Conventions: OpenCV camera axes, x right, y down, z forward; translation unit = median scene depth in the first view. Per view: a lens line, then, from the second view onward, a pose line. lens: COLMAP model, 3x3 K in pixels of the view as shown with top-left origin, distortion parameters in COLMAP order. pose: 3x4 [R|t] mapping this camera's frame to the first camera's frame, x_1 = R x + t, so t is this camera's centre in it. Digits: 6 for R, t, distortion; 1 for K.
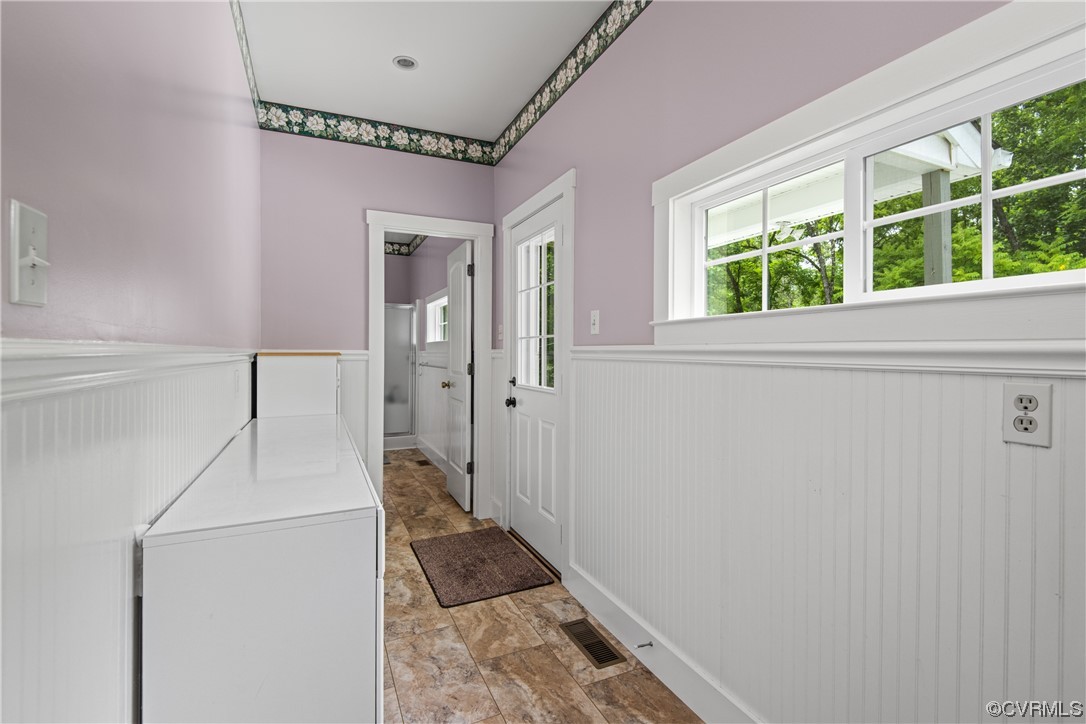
lens RADIAL K [[492.4, 0, 542.8], [0, 492.4, 355.8], [0, 0, 1]] dist [0.033873, -0.020833]
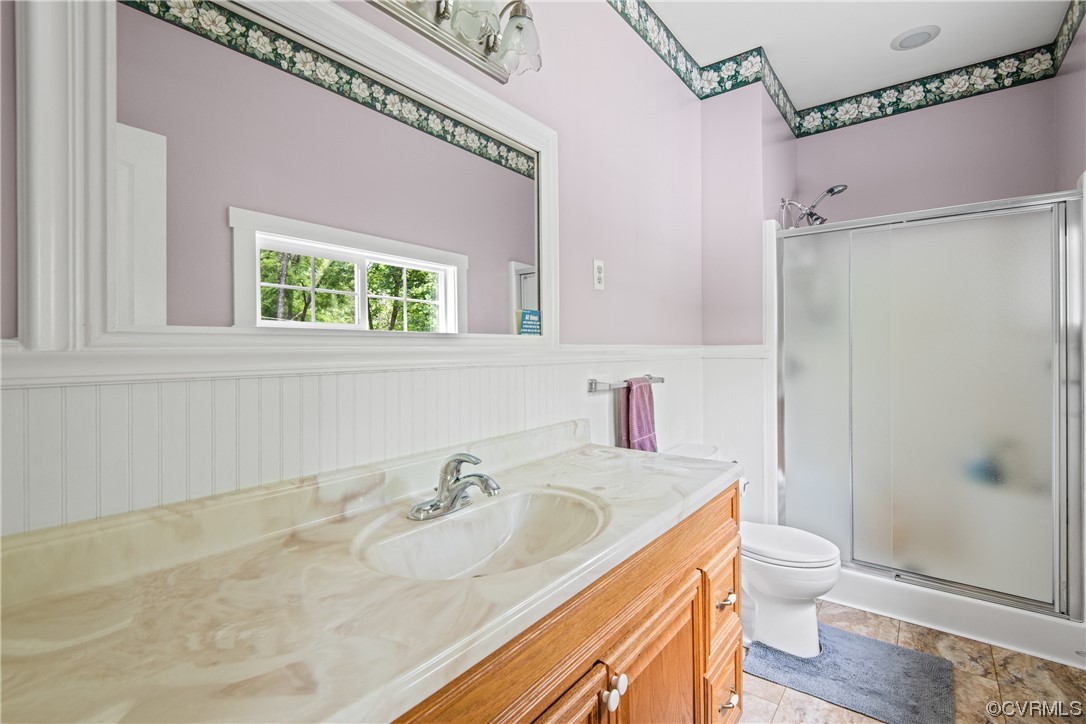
lens RADIAL K [[504.5, 0, 559.0], [0, 504.5, 345.3], [0, 0, 1]] dist [0.035386, -0.023095]
pose [[0.478306, -0.008266, -0.878154, 0.178732], [-0.010106, 0.999838, -0.014915, 0.003422], [0.878135, 0.016008, 0.478145, 0.066818]]
